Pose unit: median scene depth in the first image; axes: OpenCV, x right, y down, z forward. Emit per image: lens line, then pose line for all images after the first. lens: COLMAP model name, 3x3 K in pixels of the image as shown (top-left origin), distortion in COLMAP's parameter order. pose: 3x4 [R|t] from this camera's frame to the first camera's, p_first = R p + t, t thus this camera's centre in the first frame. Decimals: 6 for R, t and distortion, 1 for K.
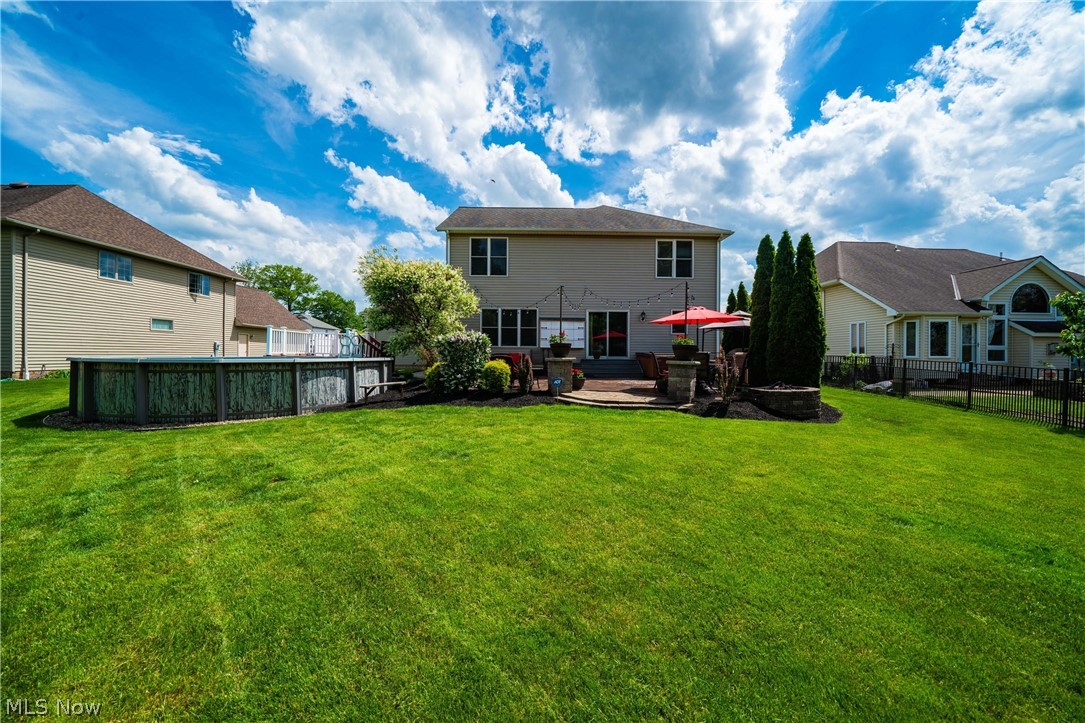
lens RADIAL K [[375.4, 0, 540.2], [0, 375.4, 357.2], [0, 0, 1]] dist [-0.020075, 0.000805]
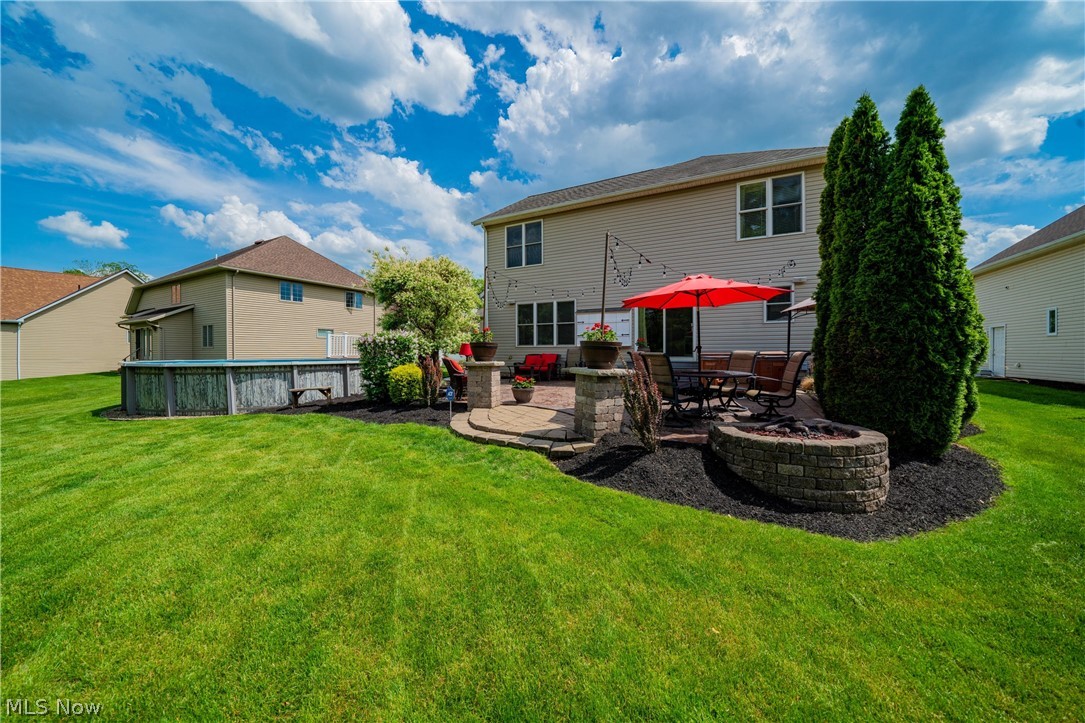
lens RADIAL K [[375.4, 0, 537.0], [0, 375.4, 358.2], [0, 0, 1]] dist [-0.020075, 0.000805]
pose [[0.879599, -0.001524, -0.475714, 0.362689], [0.005417, 0.999962, 0.006813, -0.006641], [0.475686, -0.008570, 0.879573, 0.271252]]
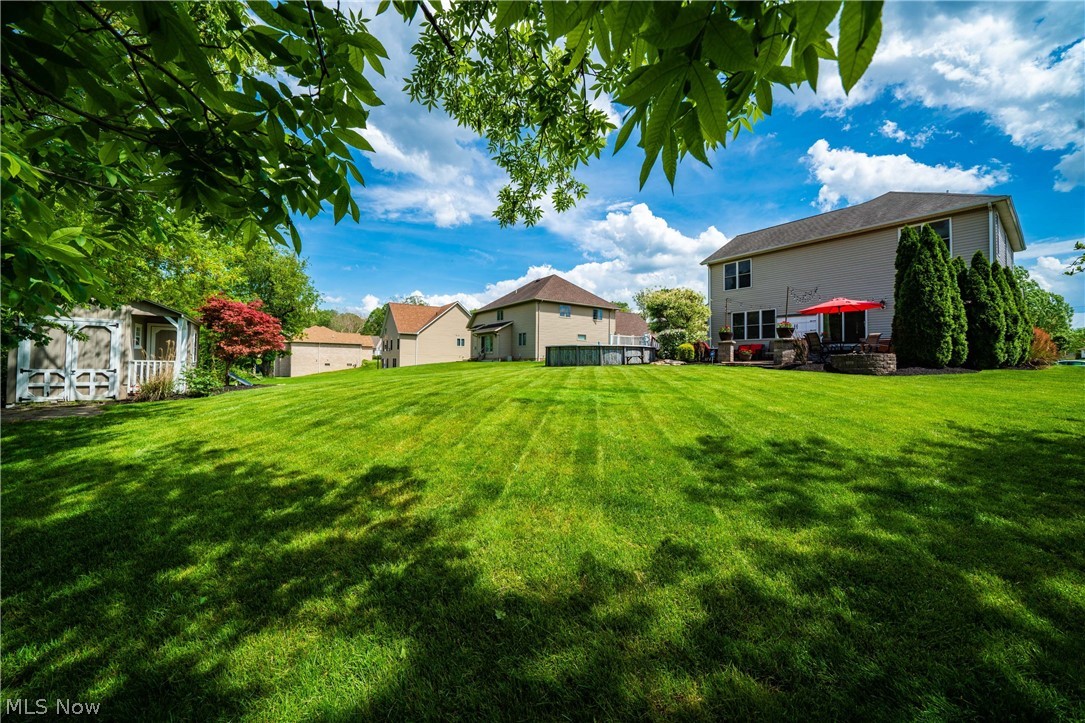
lens RADIAL K [[375.4, 0, 539.6], [0, 375.4, 356.8], [0, 0, 1]] dist [-0.020075, 0.000805]
pose [[0.568559, -0.009887, -0.822583, 0.671524], [-0.011692, 0.999730, -0.020098, 0.080857], [0.822559, 0.021045, 0.568290, -0.438233]]
